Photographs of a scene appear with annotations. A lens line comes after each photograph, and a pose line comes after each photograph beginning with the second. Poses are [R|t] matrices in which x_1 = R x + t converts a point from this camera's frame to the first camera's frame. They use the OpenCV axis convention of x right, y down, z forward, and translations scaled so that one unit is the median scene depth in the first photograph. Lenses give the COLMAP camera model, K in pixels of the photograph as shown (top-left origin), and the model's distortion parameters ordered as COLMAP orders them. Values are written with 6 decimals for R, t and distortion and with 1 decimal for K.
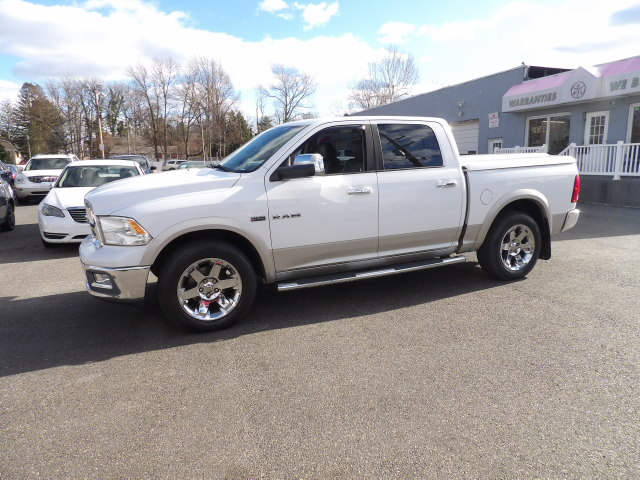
lens RADIAL K [[457.0, 0, 319.3], [0, 457.0, 229.3], [0, 0, 1]] dist [-0.030898, 0.035657]
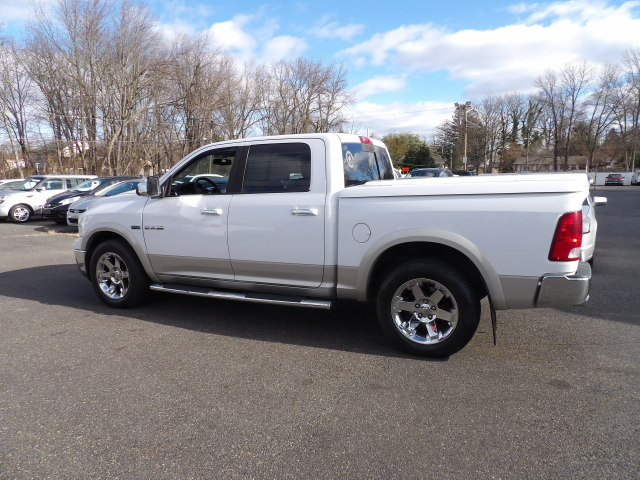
lens RADIAL K [[457.0, 0, 323.8], [0, 457.0, 237.5], [0, 0, 1]] dist [-0.030898, 0.035657]
pose [[0.646733, 0.113465, -0.754230, 0.875017], [-0.117947, 0.991855, 0.048076, -0.089227], [0.753542, 0.057866, 0.654848, 0.437908]]
